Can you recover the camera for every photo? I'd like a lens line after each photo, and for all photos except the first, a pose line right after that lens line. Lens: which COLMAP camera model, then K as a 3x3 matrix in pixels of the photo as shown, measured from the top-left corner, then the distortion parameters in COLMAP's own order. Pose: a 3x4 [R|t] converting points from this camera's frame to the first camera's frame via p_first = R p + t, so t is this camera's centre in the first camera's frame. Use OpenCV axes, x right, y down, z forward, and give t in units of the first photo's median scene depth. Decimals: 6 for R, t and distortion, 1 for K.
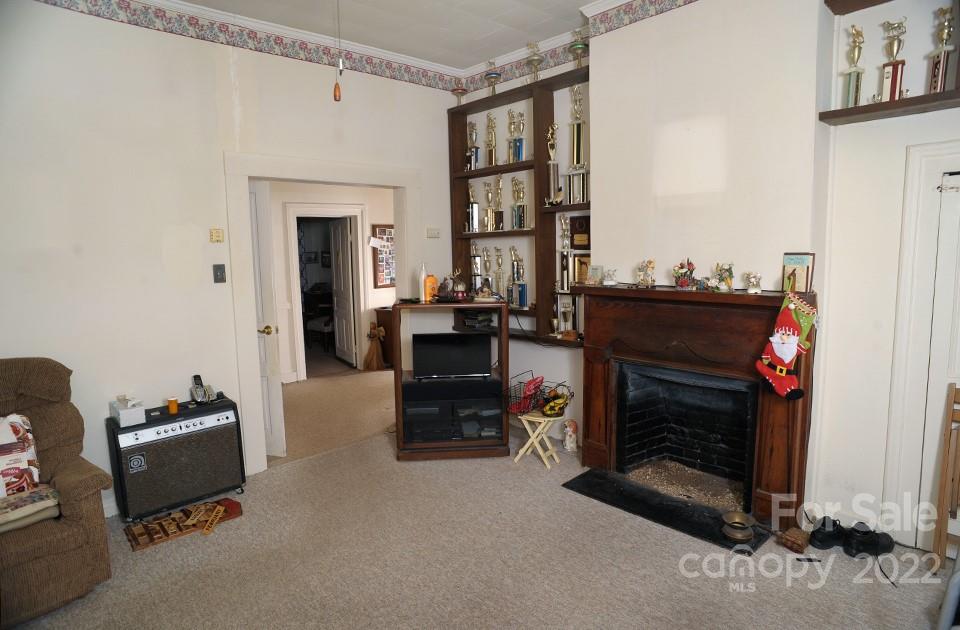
lens RADIAL K [[541.6, 0, 486.9], [0, 541.6, 313.4], [0, 0, 1]] dist [-0.099277, 0.068776]
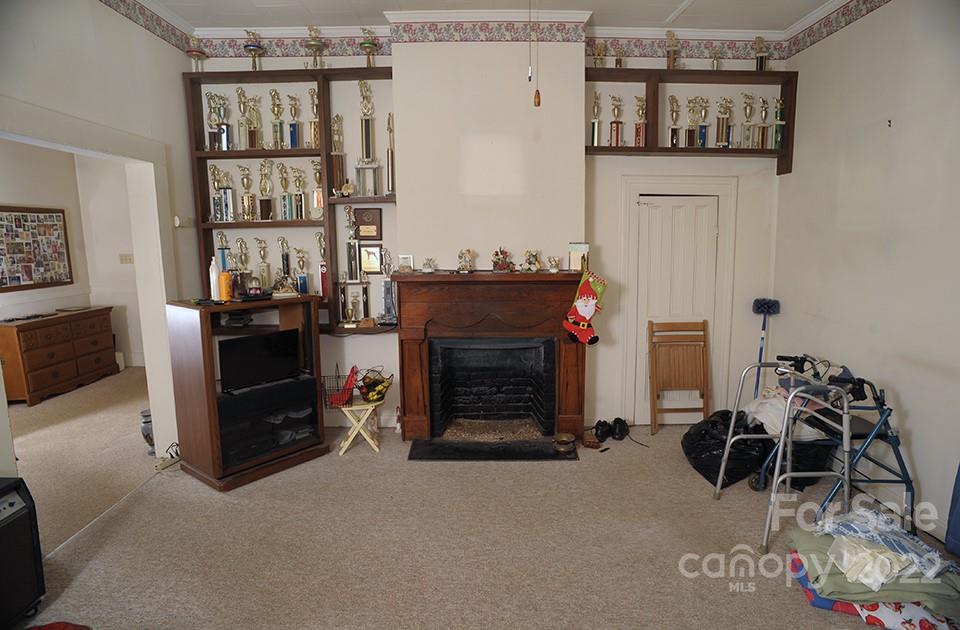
lens RADIAL K [[541.6, 0, 486.9], [0, 541.6, 313.4], [0, 0, 1]] dist [-0.099277, 0.068776]
pose [[0.687156, -0.097670, 0.719915, -0.465228], [0.080995, 0.995044, 0.057687, -0.020278], [-0.721981, 0.018670, 0.691661, 0.123879]]
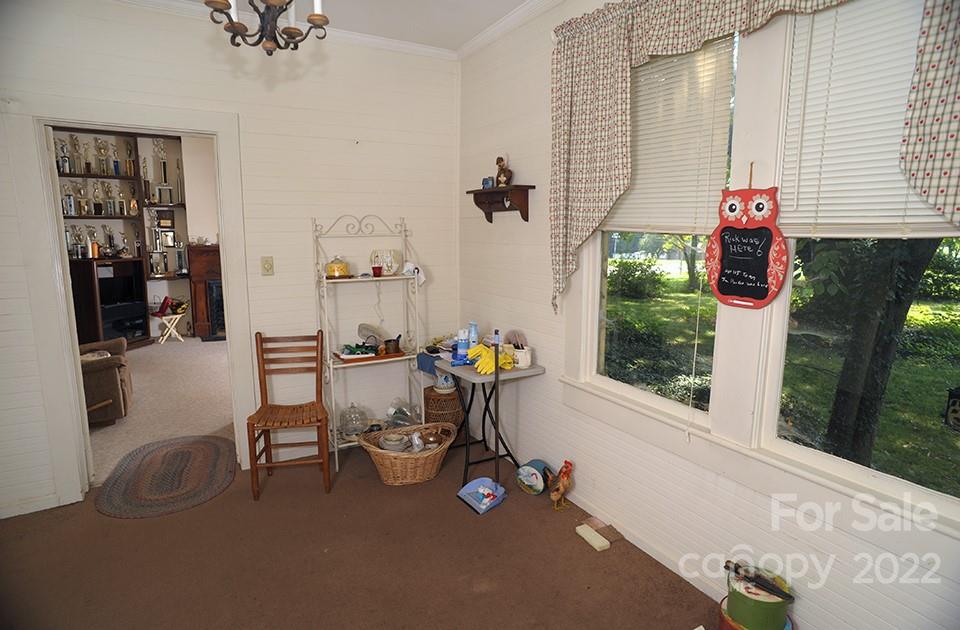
lens RADIAL K [[541.6, 0, 486.9], [0, 541.6, 313.4], [0, 0, 1]] dist [-0.099277, 0.068776]
pose [[0.224764, -0.134871, 0.965034, -1.483595], [0.096057, 0.988618, 0.115795, 0.075239], [-0.969667, 0.066672, 0.235161, -0.529530]]
